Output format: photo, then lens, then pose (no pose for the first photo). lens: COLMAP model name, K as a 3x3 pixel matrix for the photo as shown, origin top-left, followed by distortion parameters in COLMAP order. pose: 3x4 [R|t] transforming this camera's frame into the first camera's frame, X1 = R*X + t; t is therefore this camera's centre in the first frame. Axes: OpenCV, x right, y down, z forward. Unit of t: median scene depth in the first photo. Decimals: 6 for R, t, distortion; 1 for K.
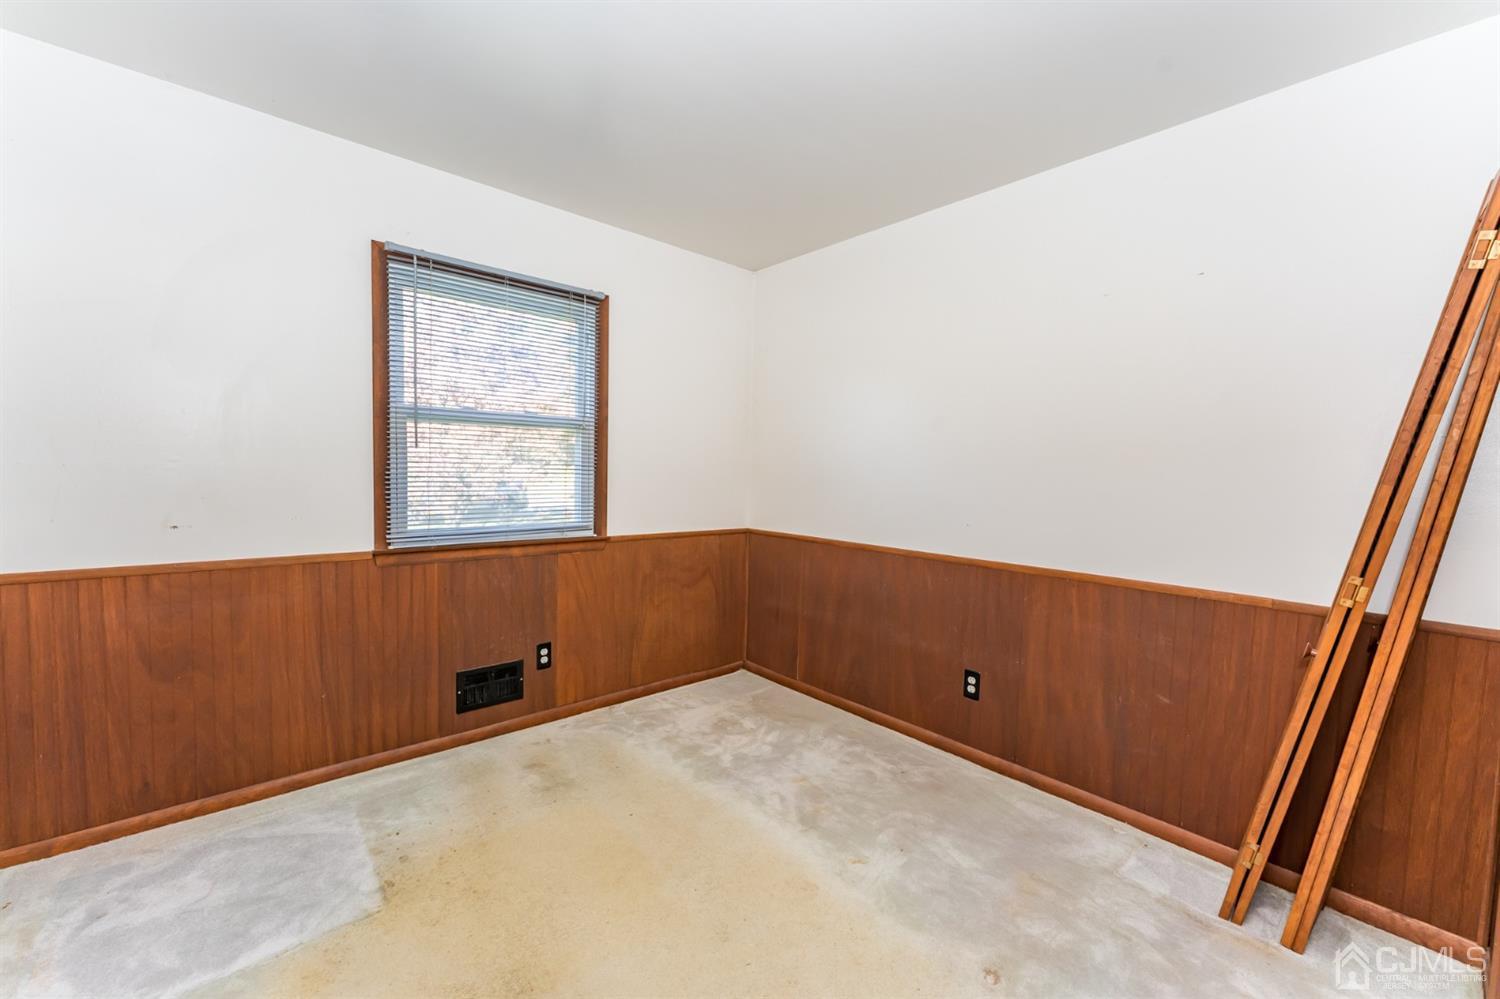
lens RADIAL K [[592.8, 0, 742.9], [0, 592.8, 502.5], [0, 0, 1]] dist [0.004653, 0.000337]
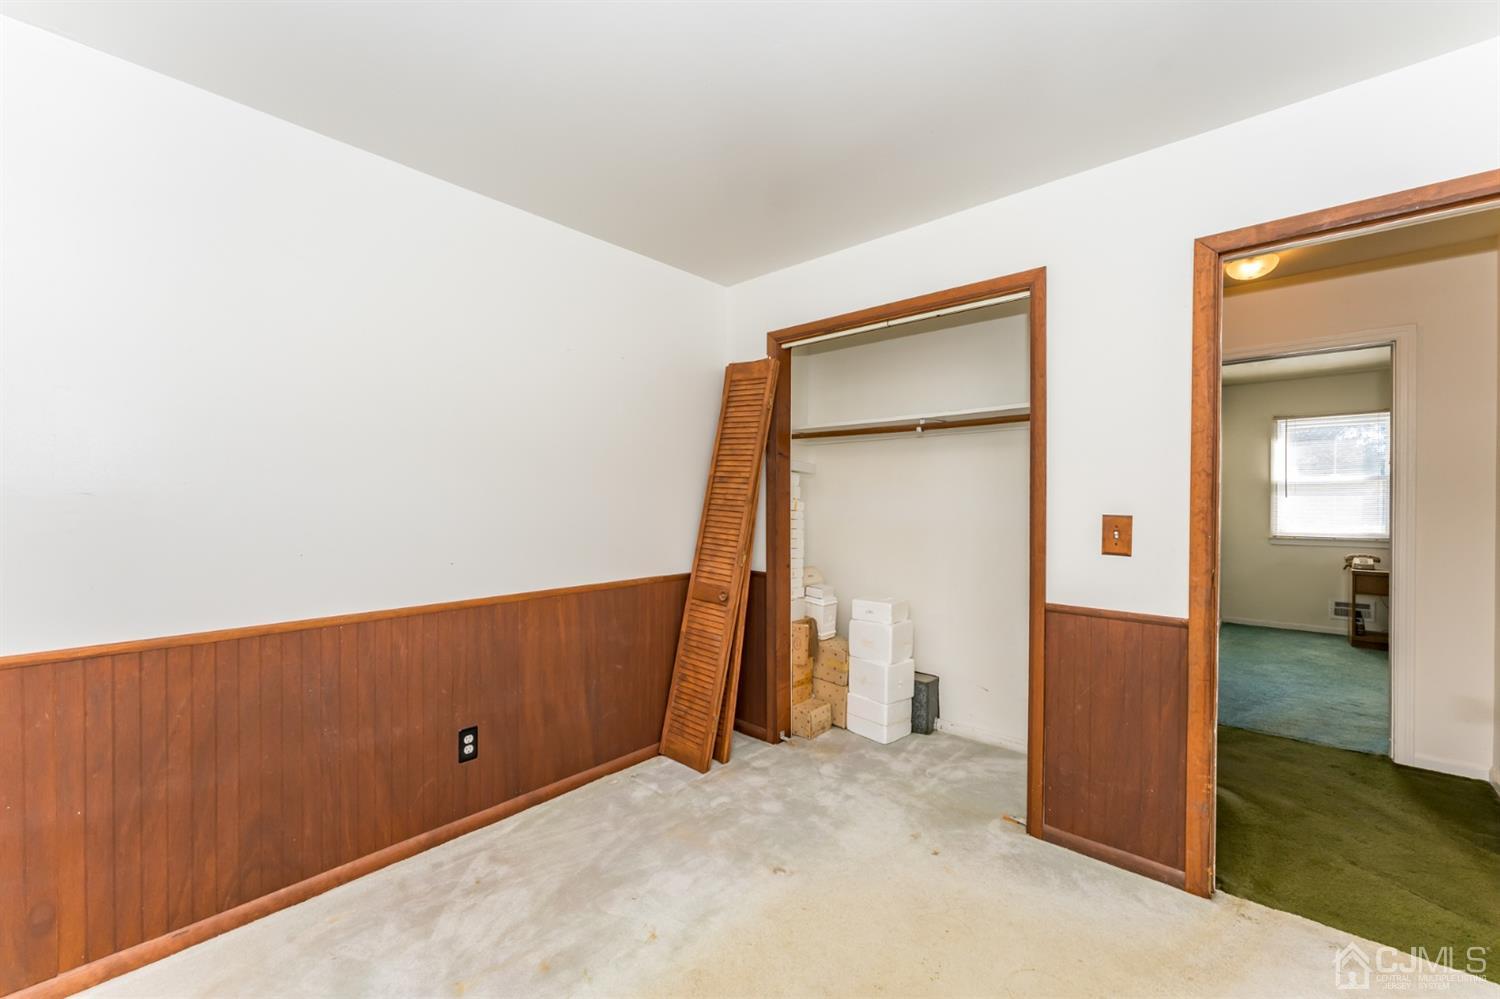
lens RADIAL K [[592.8, 0, 742.9], [0, 592.8, 502.5], [0, 0, 1]] dist [0.004653, 0.000337]
pose [[-0.120412, -0.029204, 0.992294, -0.533652], [0.045111, 0.998374, 0.034857, -0.062043], [-0.991699, 0.048960, -0.118898, 0.703323]]
